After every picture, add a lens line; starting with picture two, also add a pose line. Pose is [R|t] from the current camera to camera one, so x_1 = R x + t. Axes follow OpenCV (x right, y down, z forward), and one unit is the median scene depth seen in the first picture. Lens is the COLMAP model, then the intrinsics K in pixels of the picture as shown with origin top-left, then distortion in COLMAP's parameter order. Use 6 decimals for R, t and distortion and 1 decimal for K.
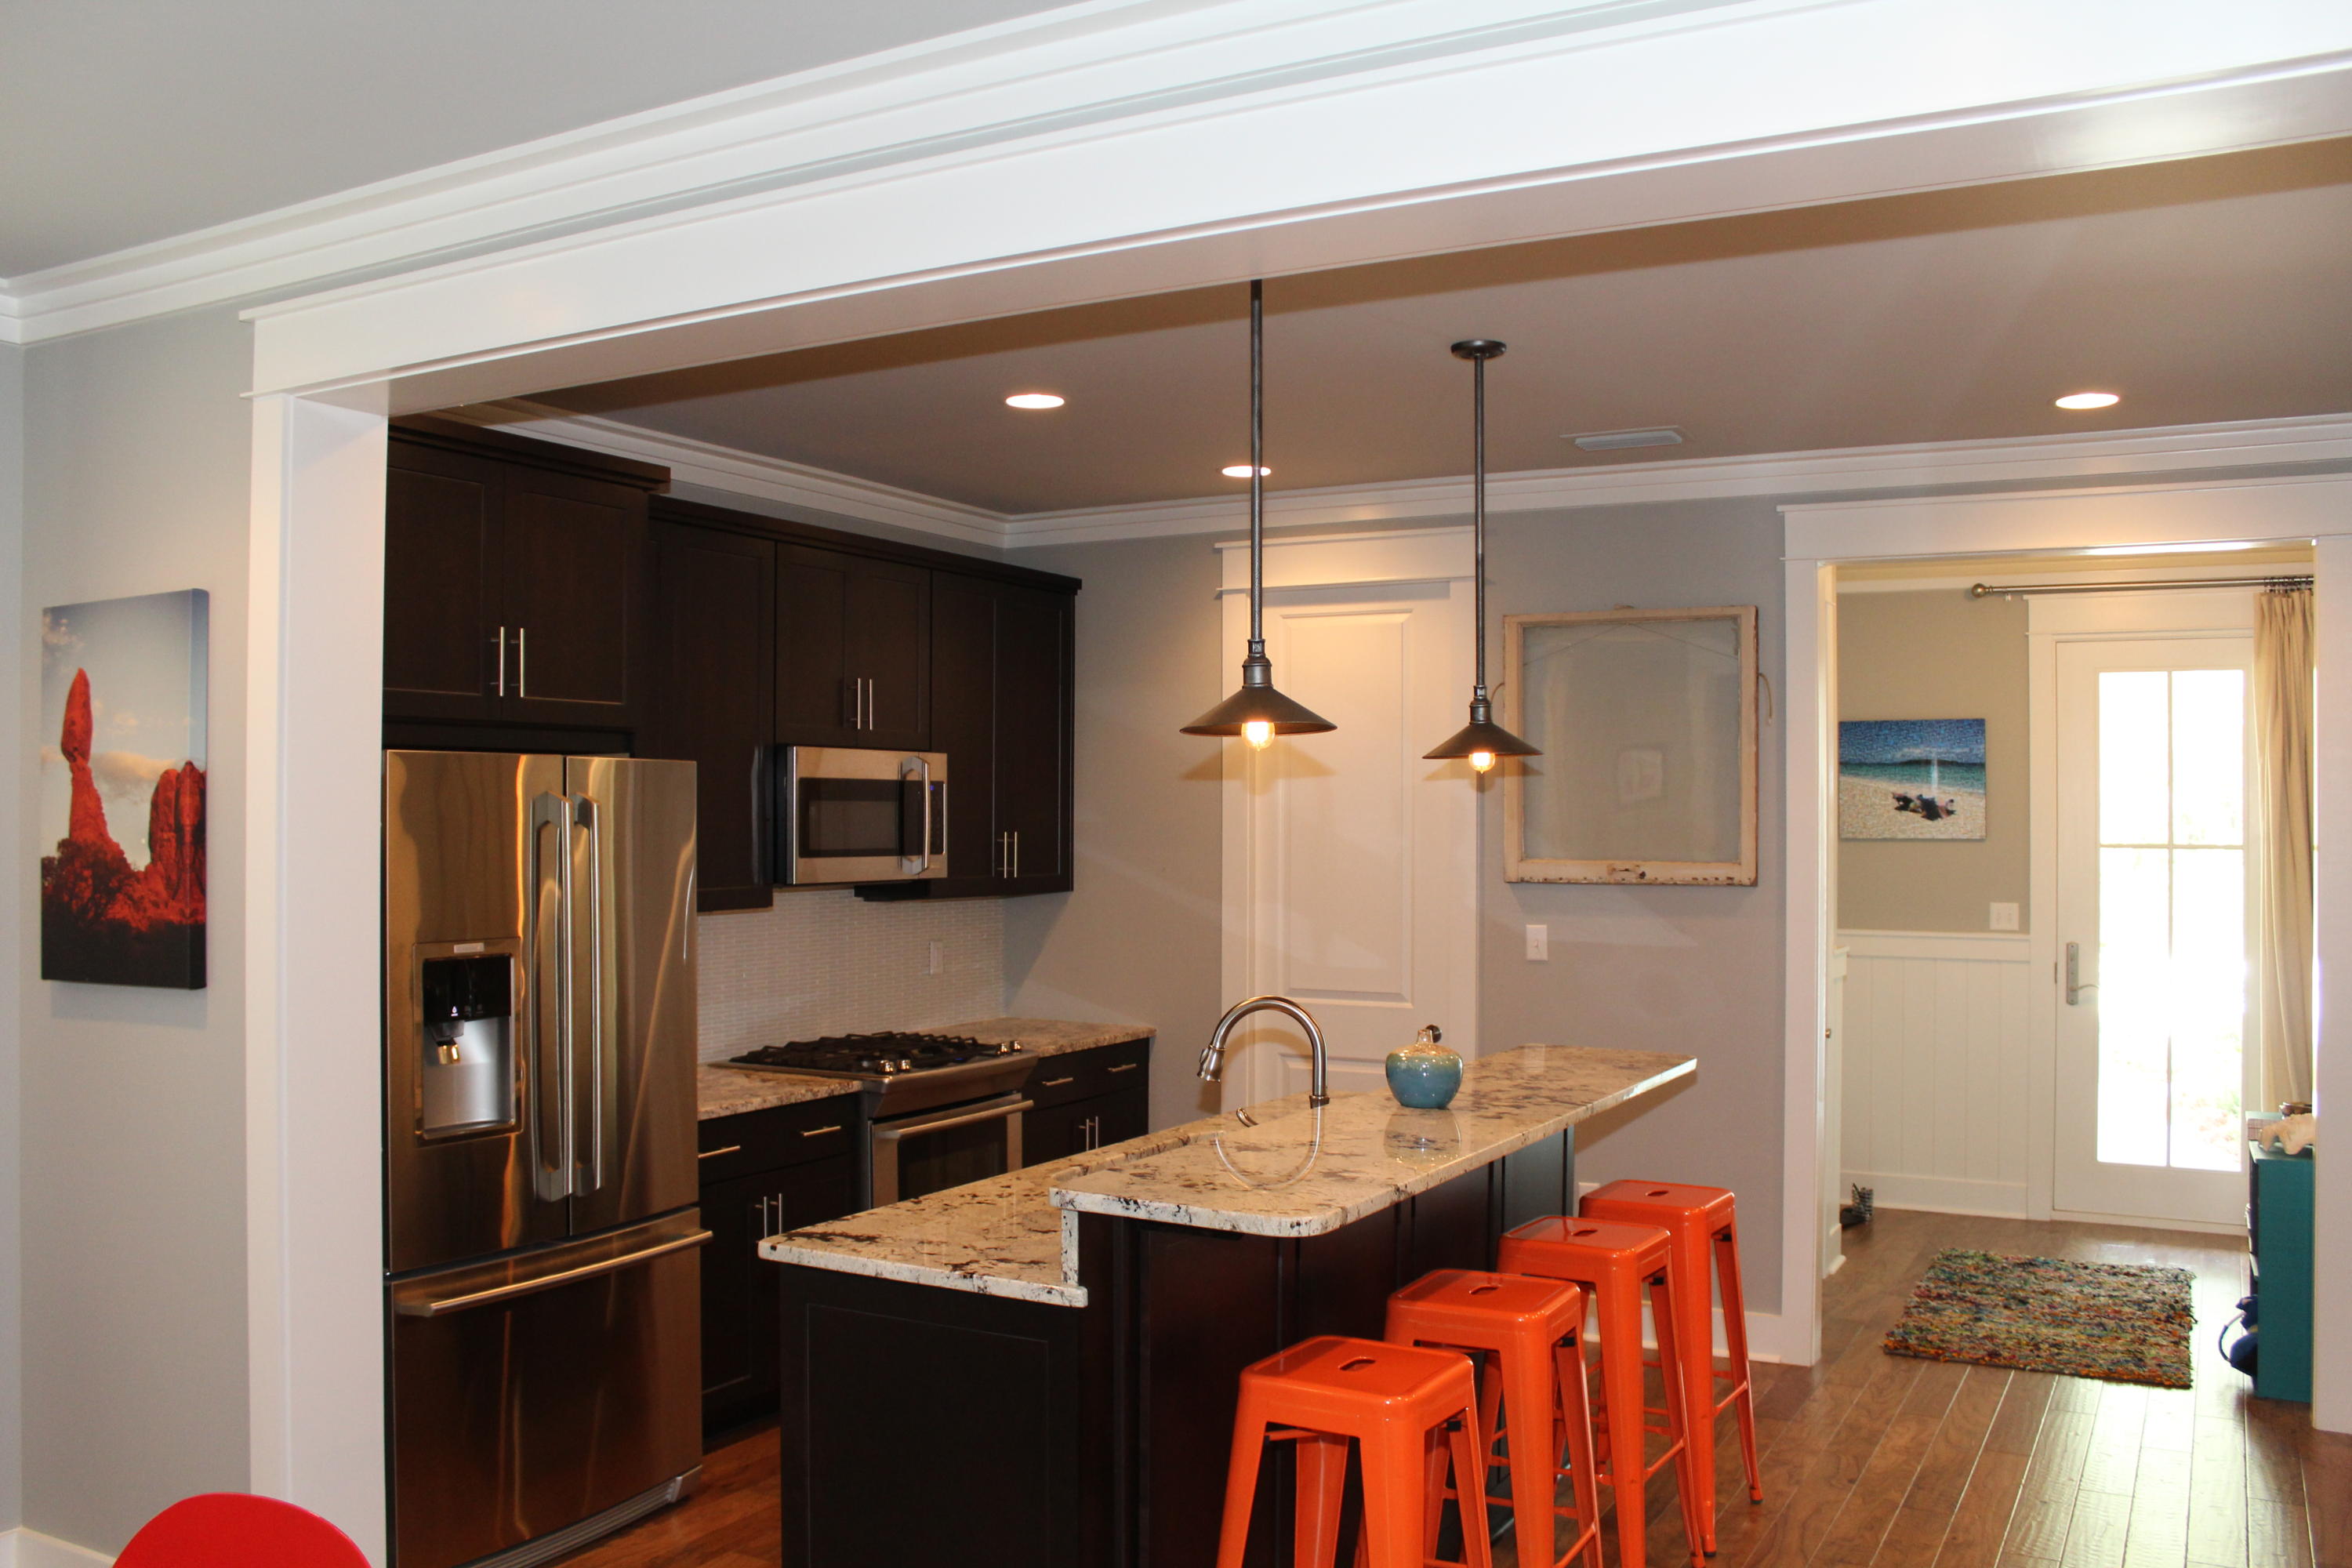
lens RADIAL K [[1966.4, 0, 1173.1], [0, 1966.4, 797.1], [0, 0, 1]] dist [-0.128279, 0.108160]
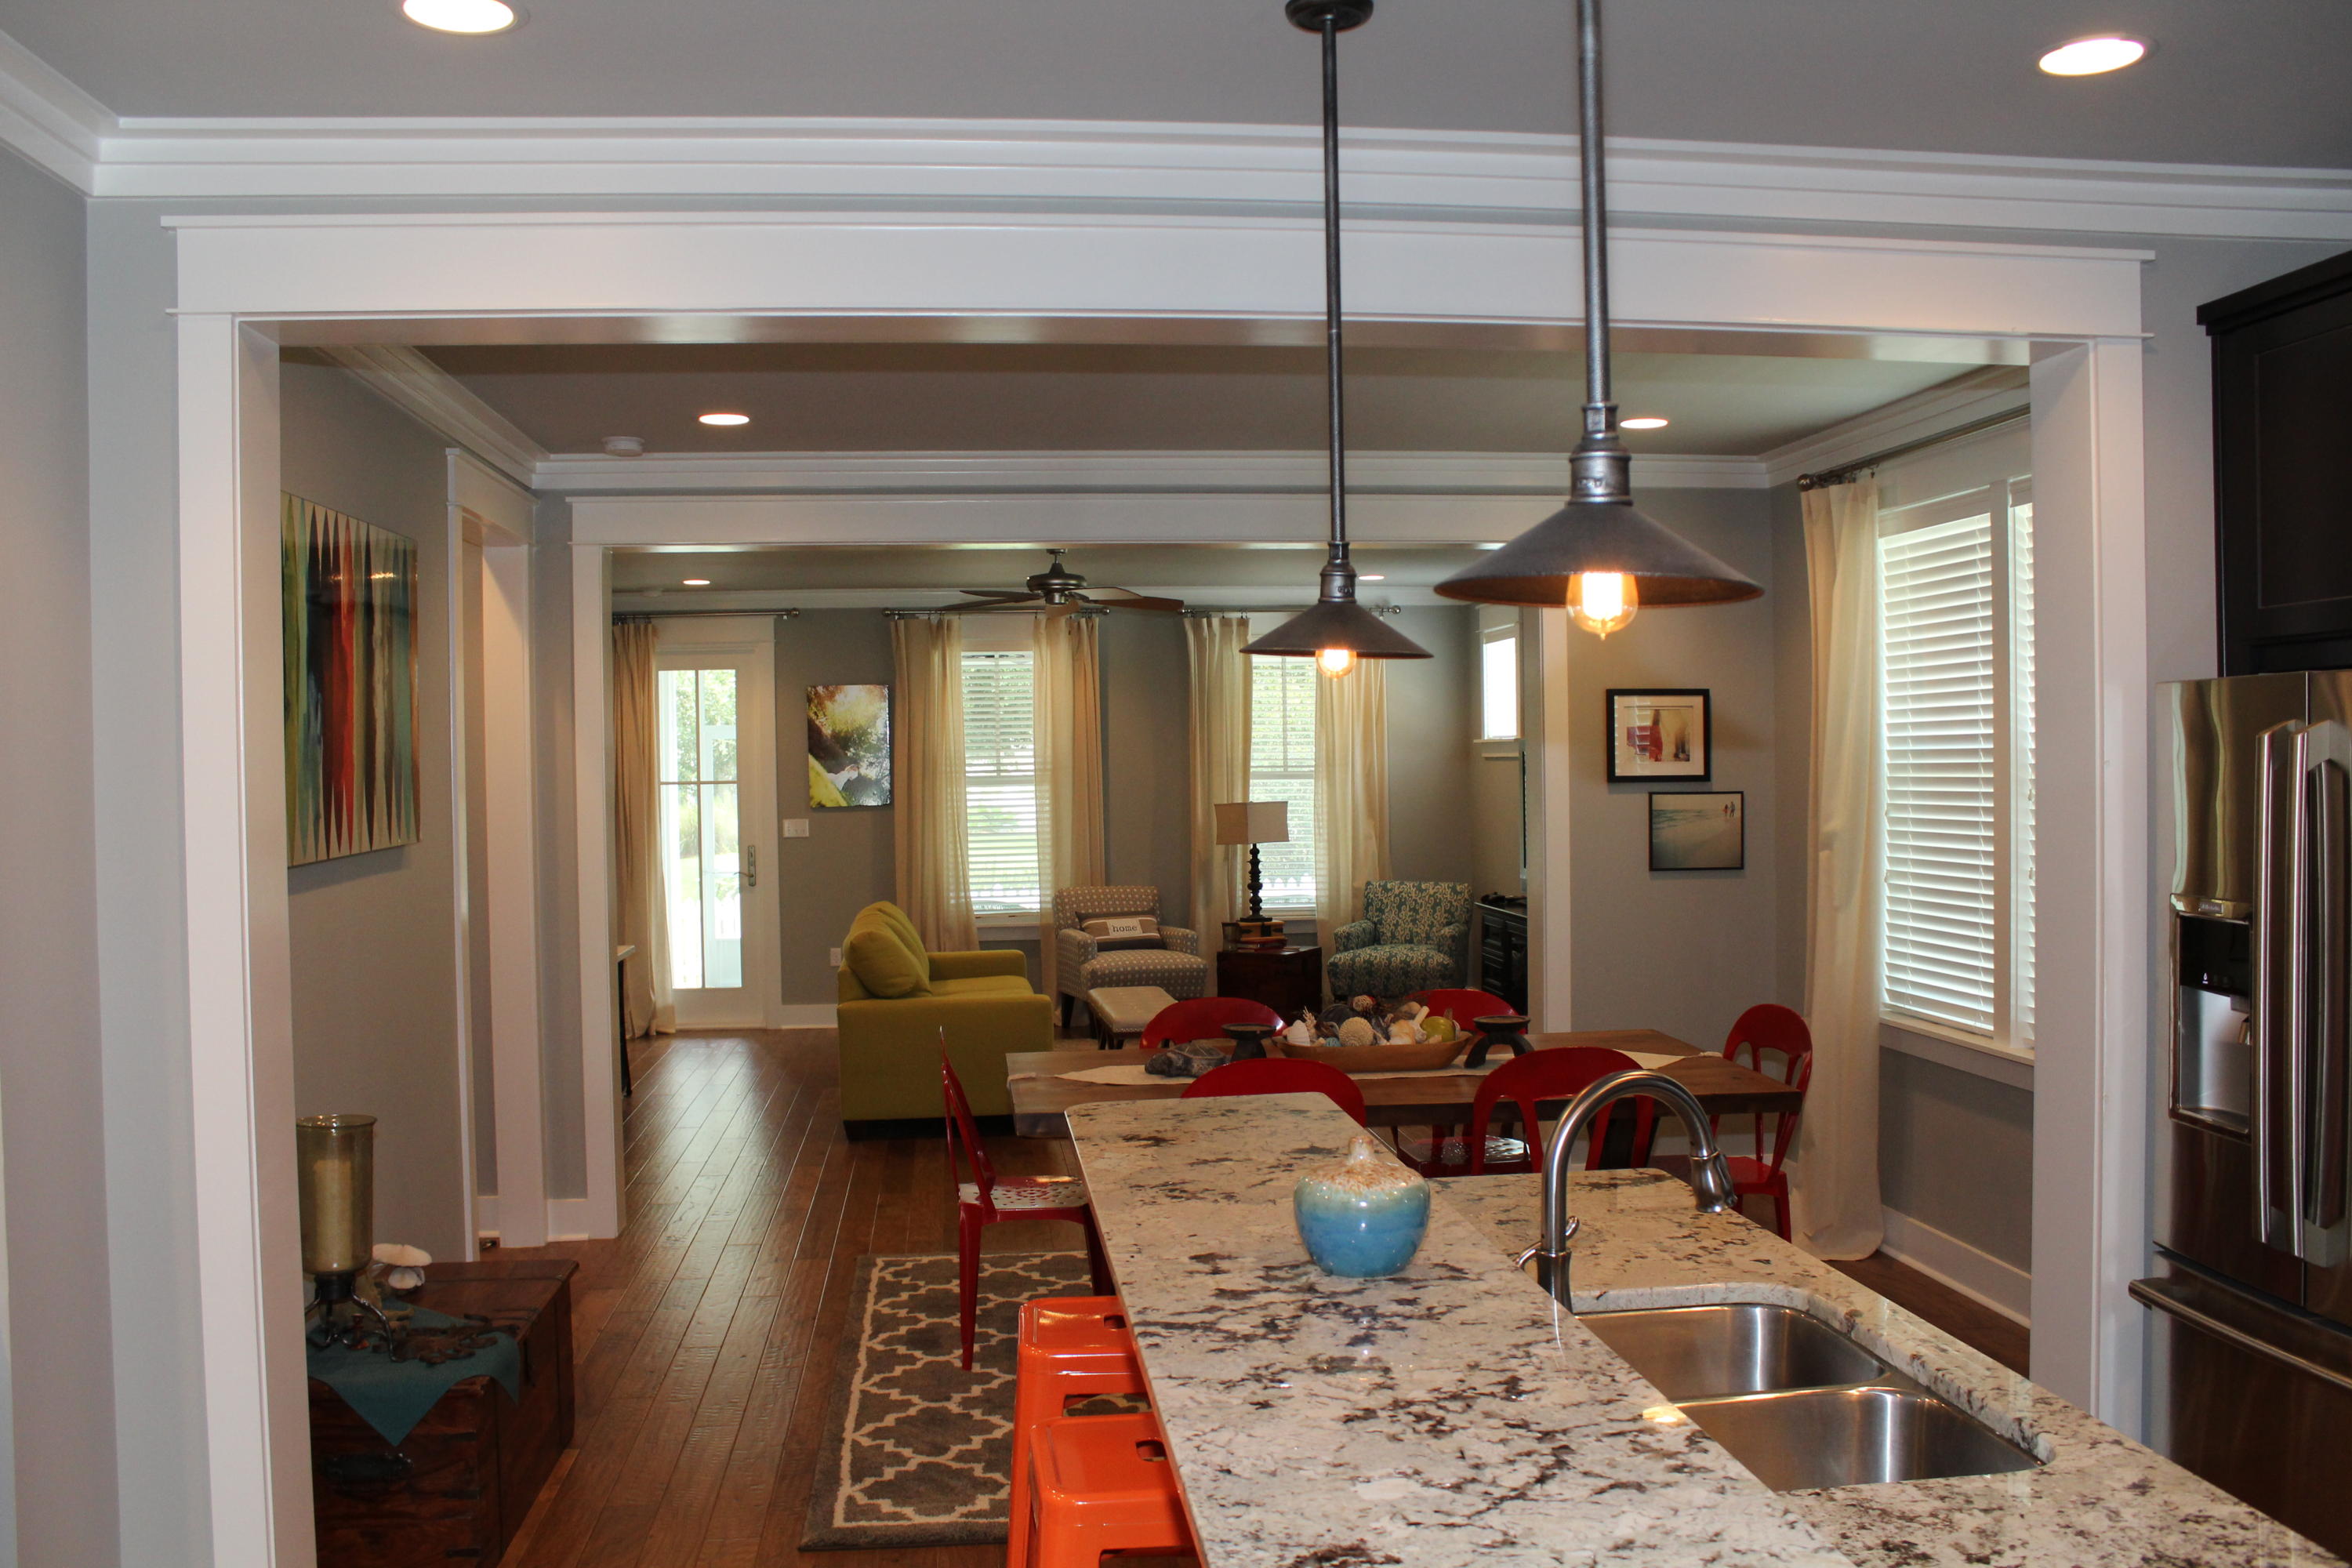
lens RADIAL K [[1959.7, 0, 1167.4], [0, 1959.7, 794.2], [0, 0, 1]] dist [-0.158836, 0.147777]
pose [[-0.815620, 0.018847, -0.578281, 0.484626], [0.018651, 0.999806, 0.006280, 0.013920], [0.578287, -0.005663, -0.815814, 1.387057]]
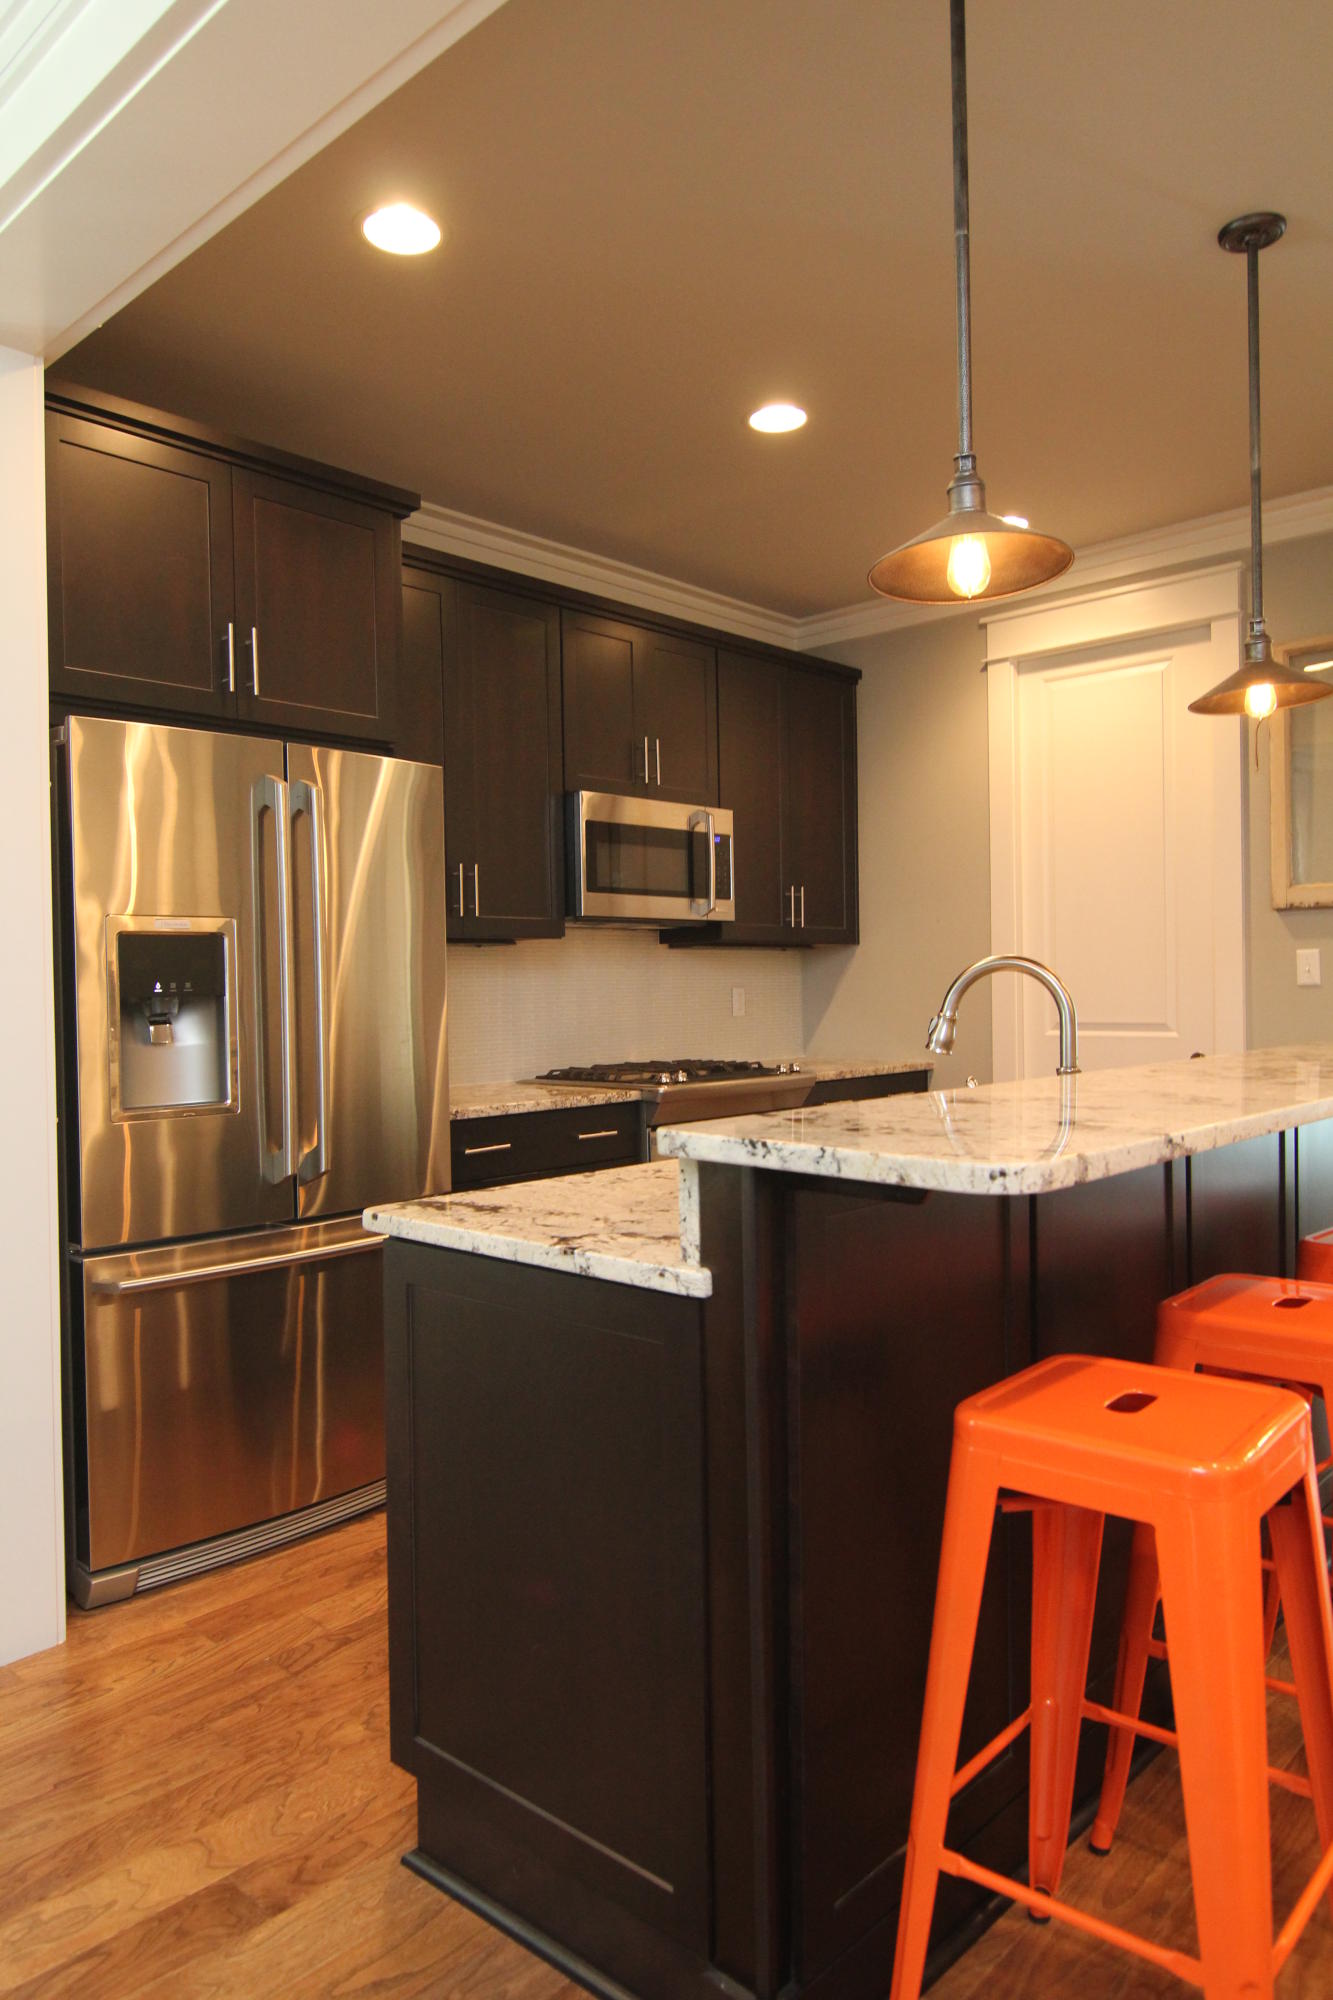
lens RADIAL K [[1321.0, 0, 666.5], [0, 1321.0, 1000.0], [0, 0, 1]] dist [0.002534, -0.018504]
pose [[0.970356, -0.015170, -0.241205, 0.043485], [0.021172, 0.999527, 0.022312, 0.105326], [0.240752, -0.026757, 0.970218, 0.393733]]
